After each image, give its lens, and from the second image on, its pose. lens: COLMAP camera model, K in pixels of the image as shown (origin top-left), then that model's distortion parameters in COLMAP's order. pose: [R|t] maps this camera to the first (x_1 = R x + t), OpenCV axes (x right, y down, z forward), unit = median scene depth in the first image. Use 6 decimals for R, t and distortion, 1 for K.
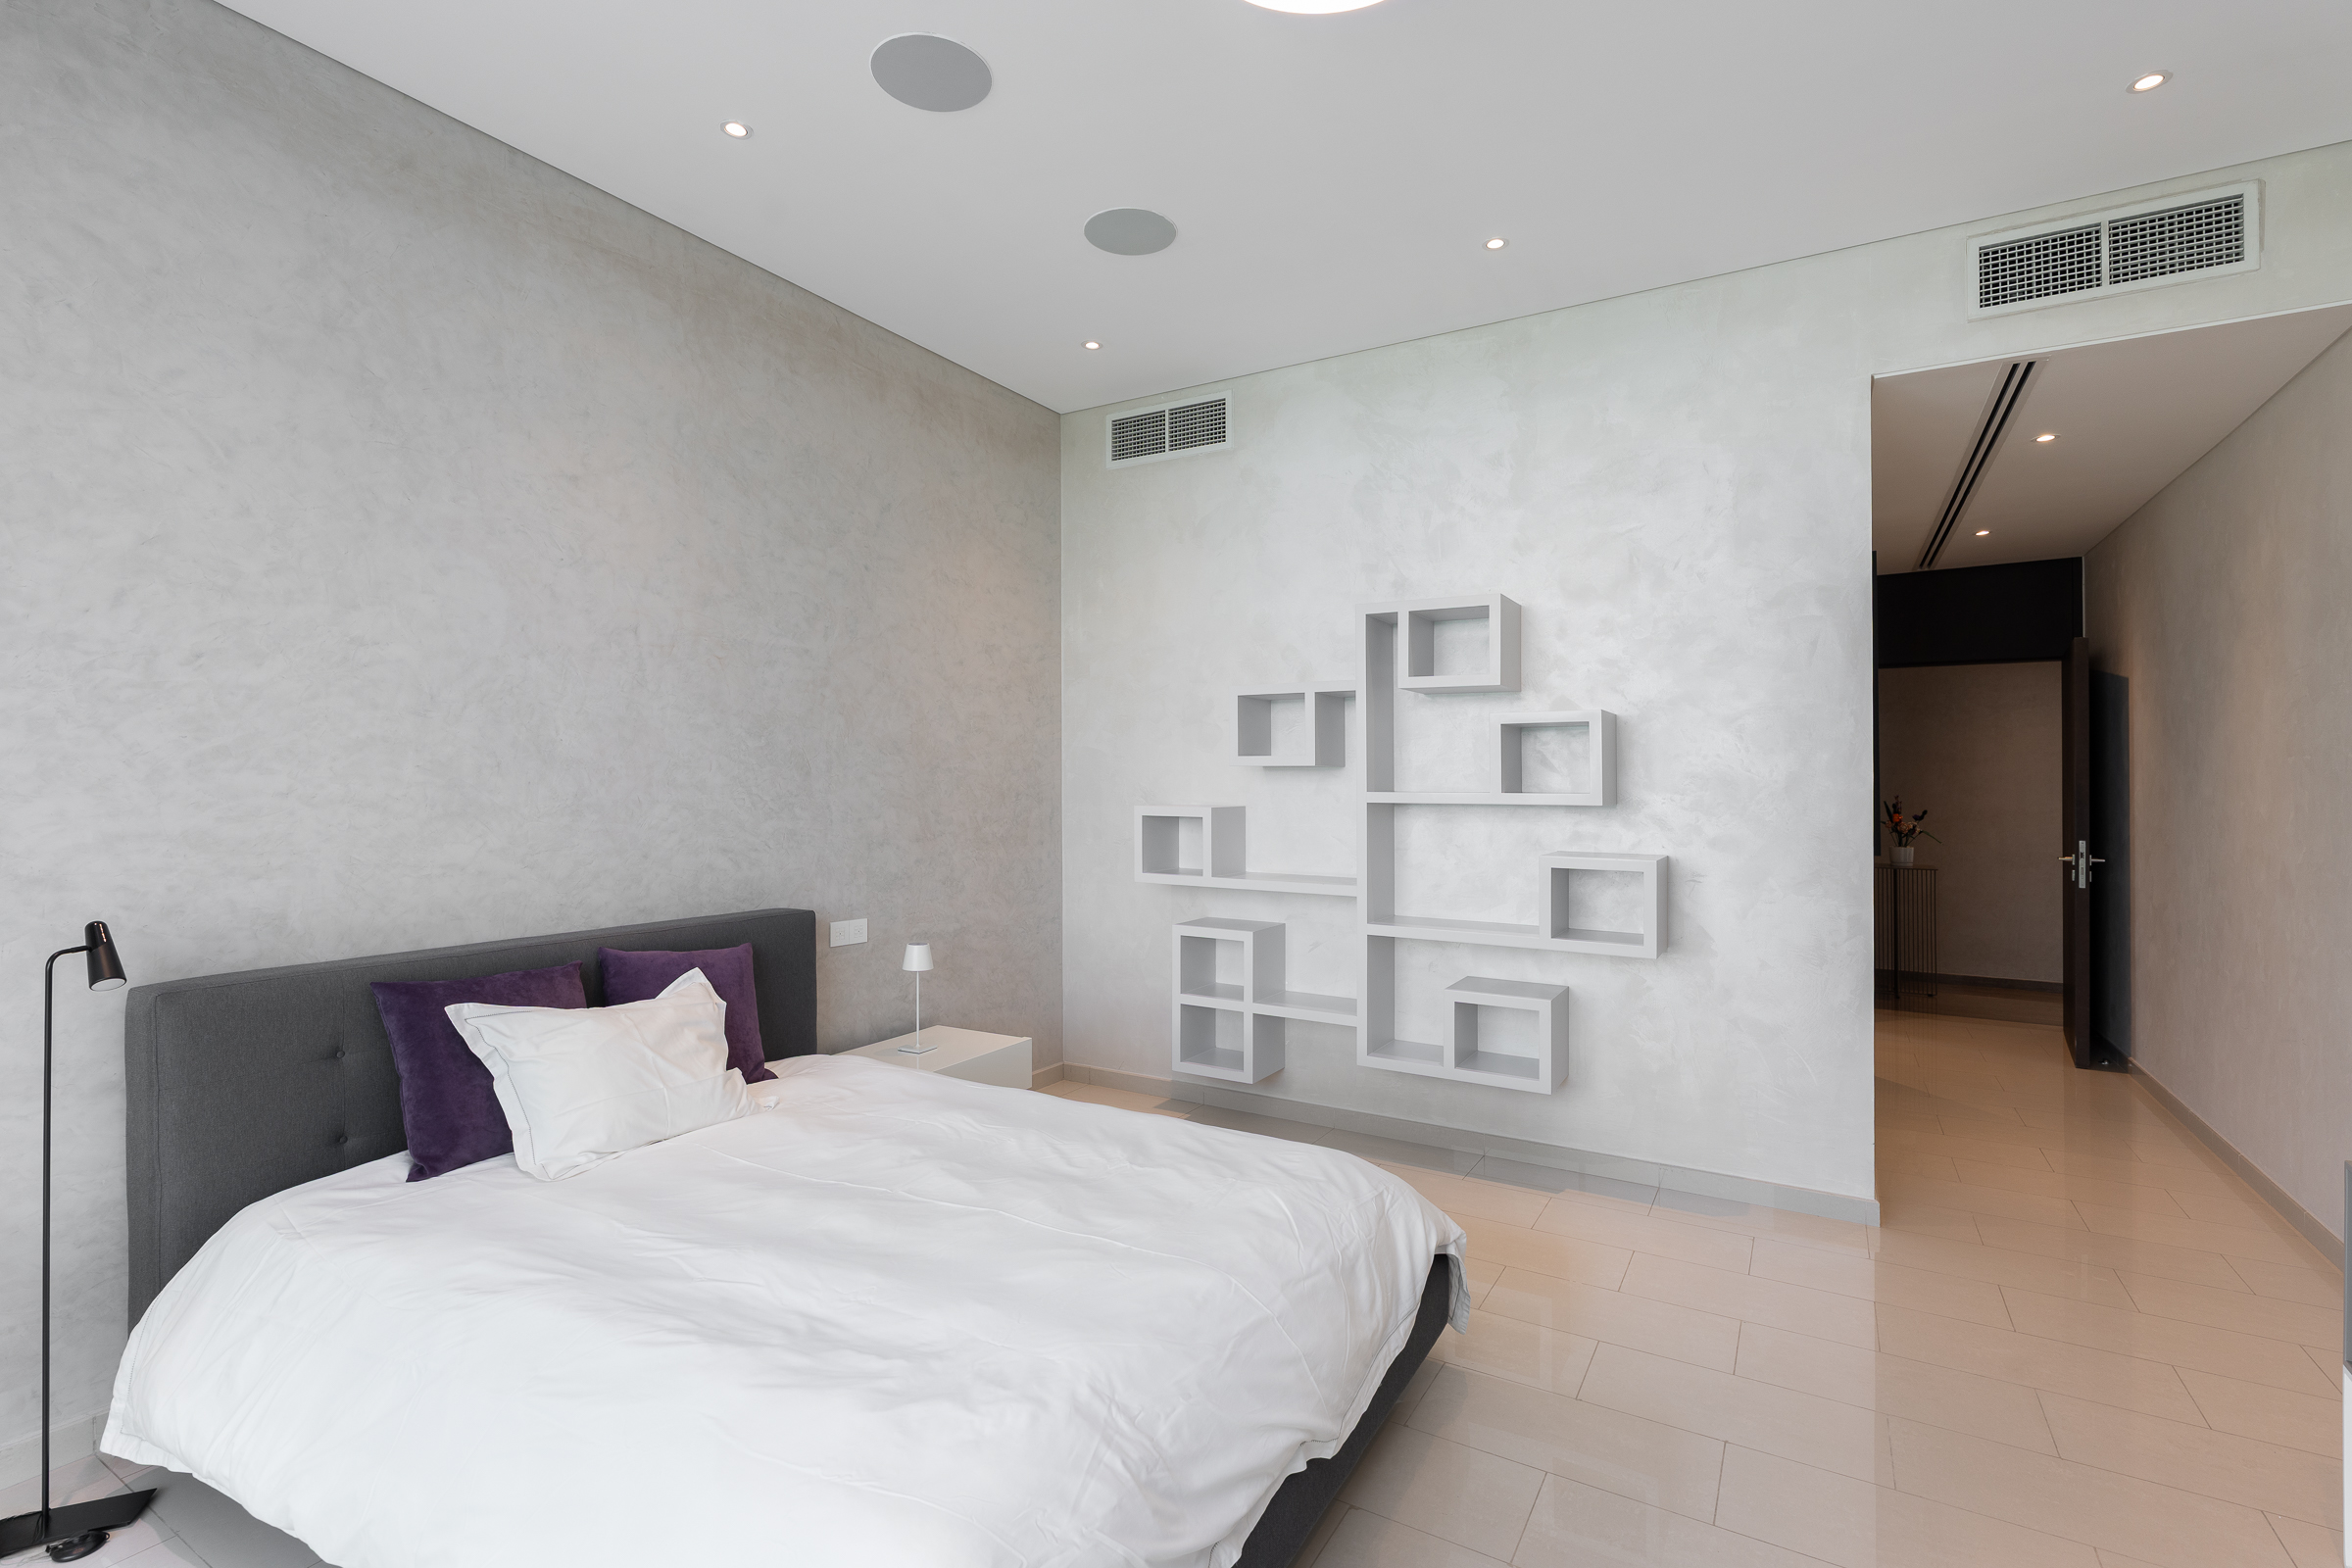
lens RADIAL K [[1074.7, 0, 1165.4], [0, 1074.7, 778.0], [0, 0, 1]] dist [-0.001072, -0.000100]
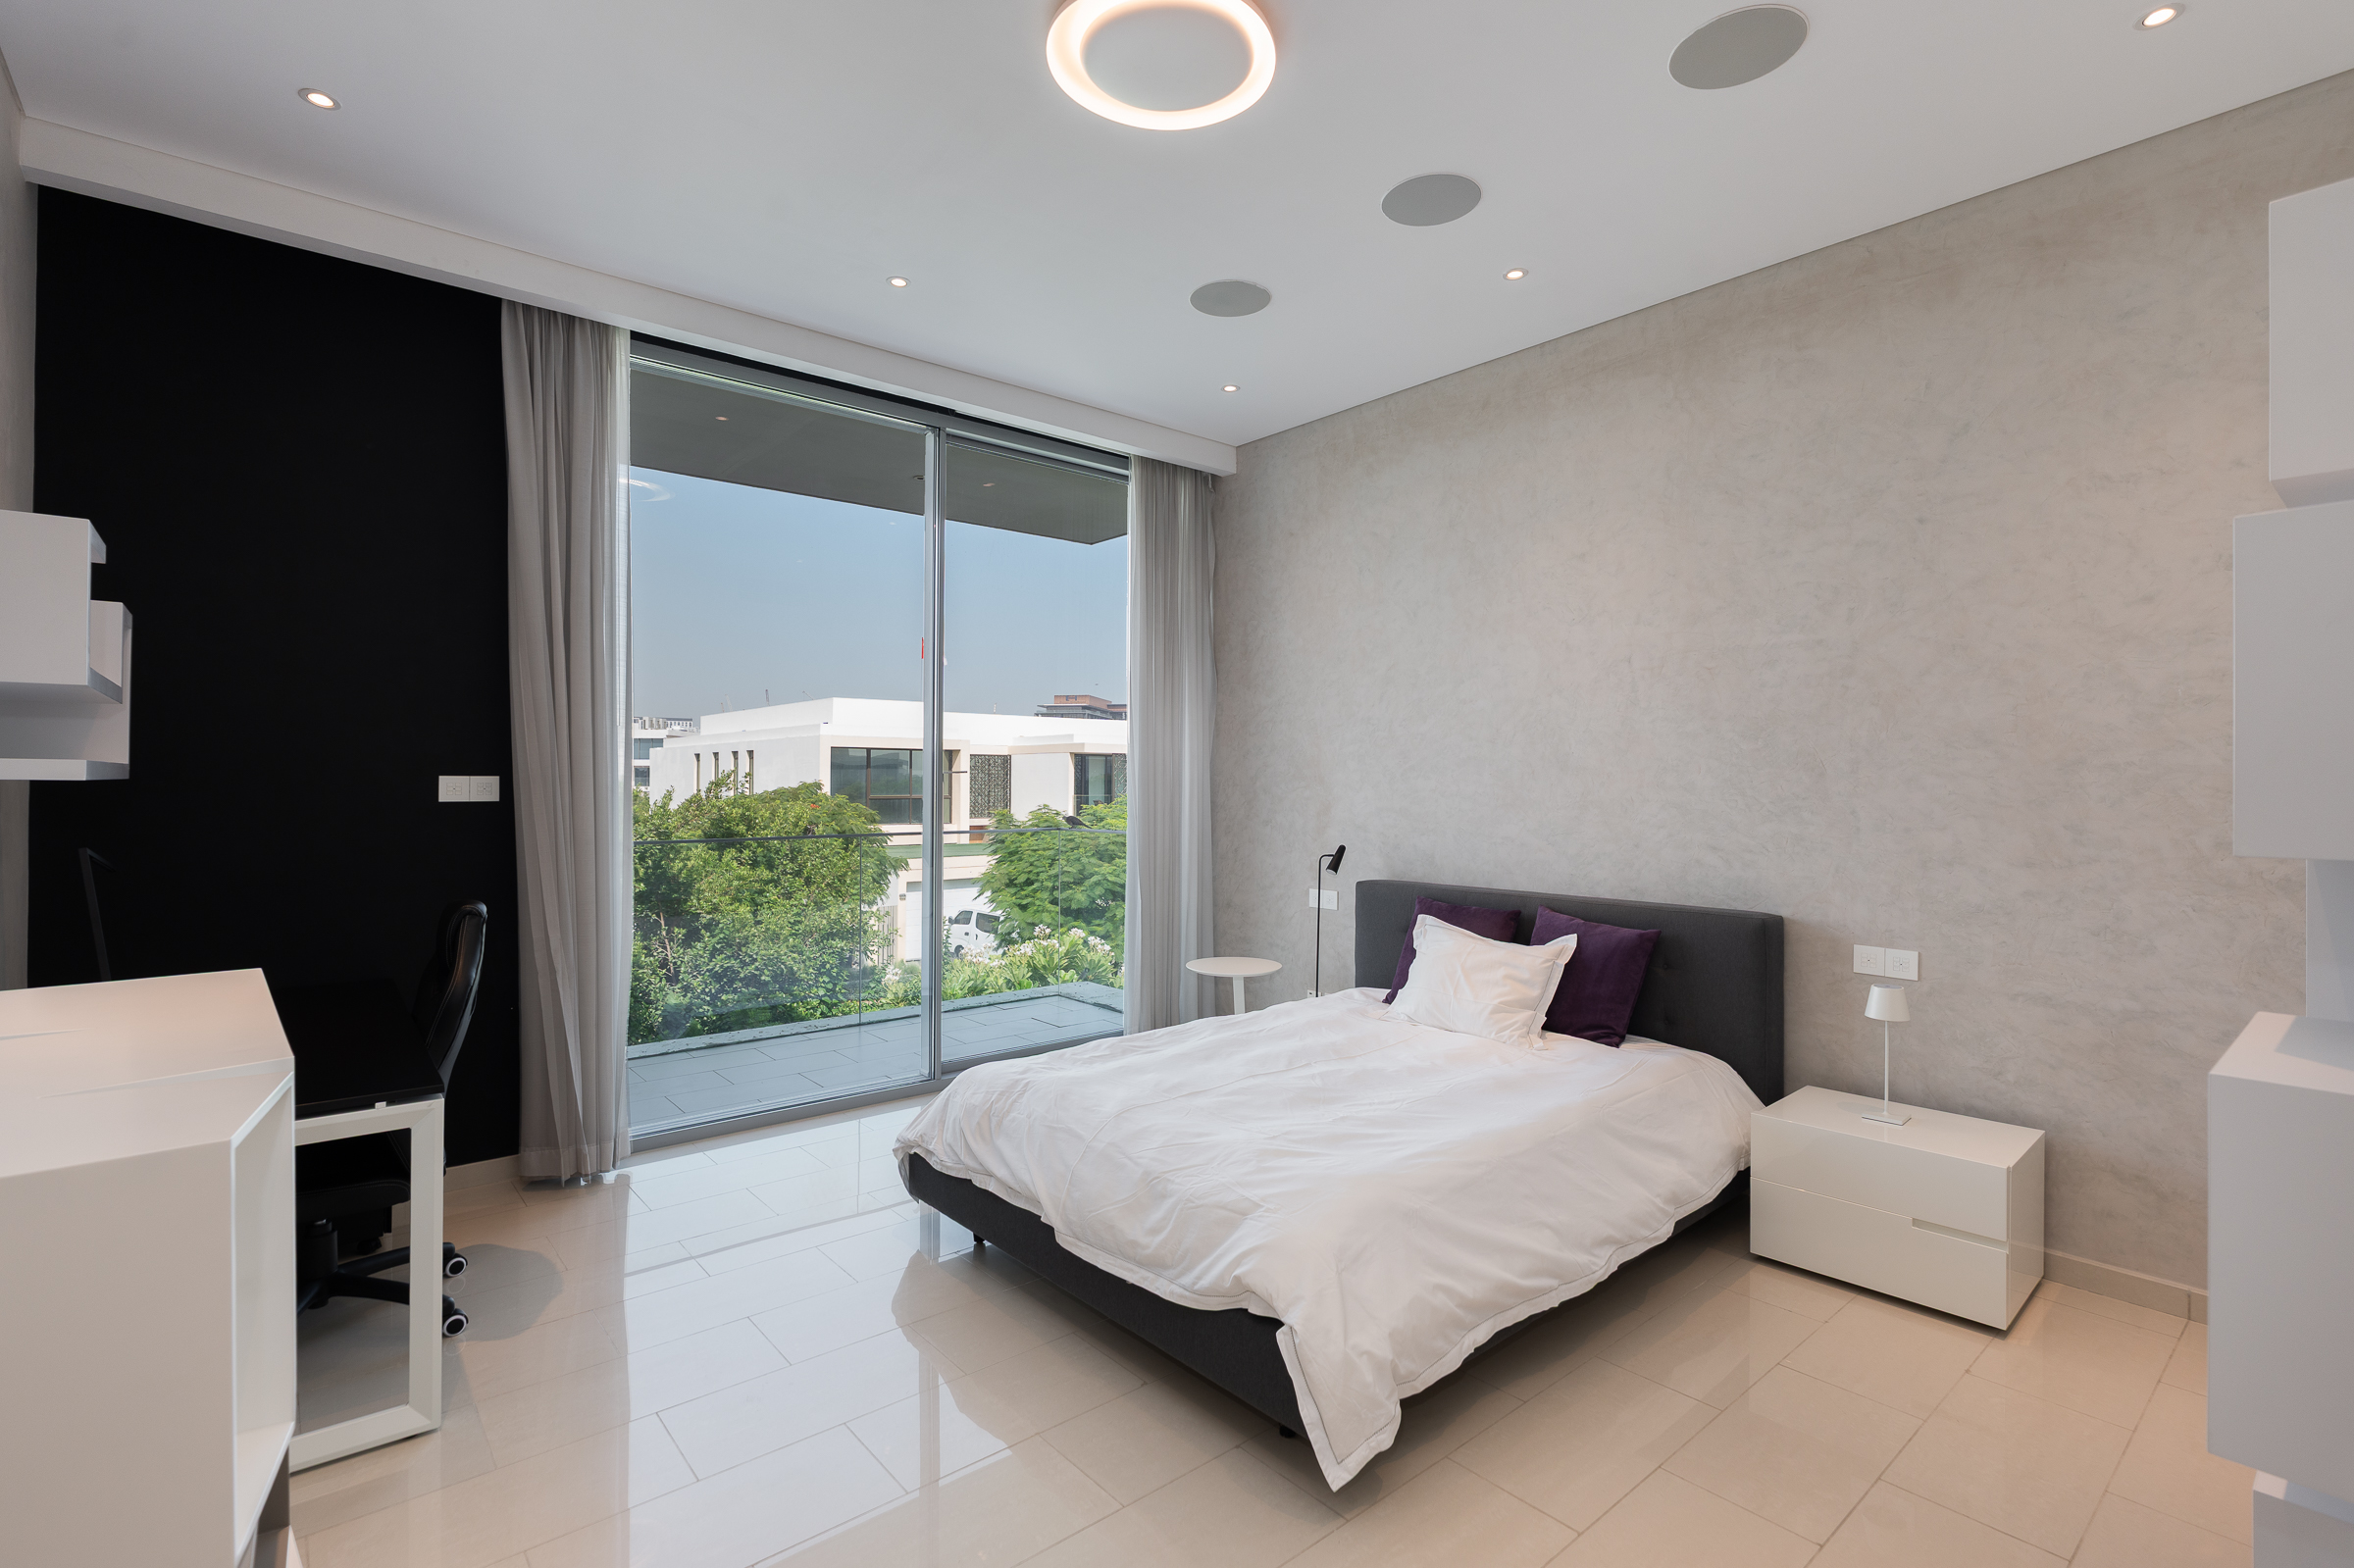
lens RADIAL K [[1075.4, 0, 1166.4], [0, 1075.4, 778.0], [0, 0, 1]] dist [-0.001072, -0.000100]
pose [[-0.315096, -0.007194, -0.949032, 0.772792], [0.001248, 0.999967, -0.007995, 0.005499], [0.949059, -0.003704, -0.315077, 0.822737]]
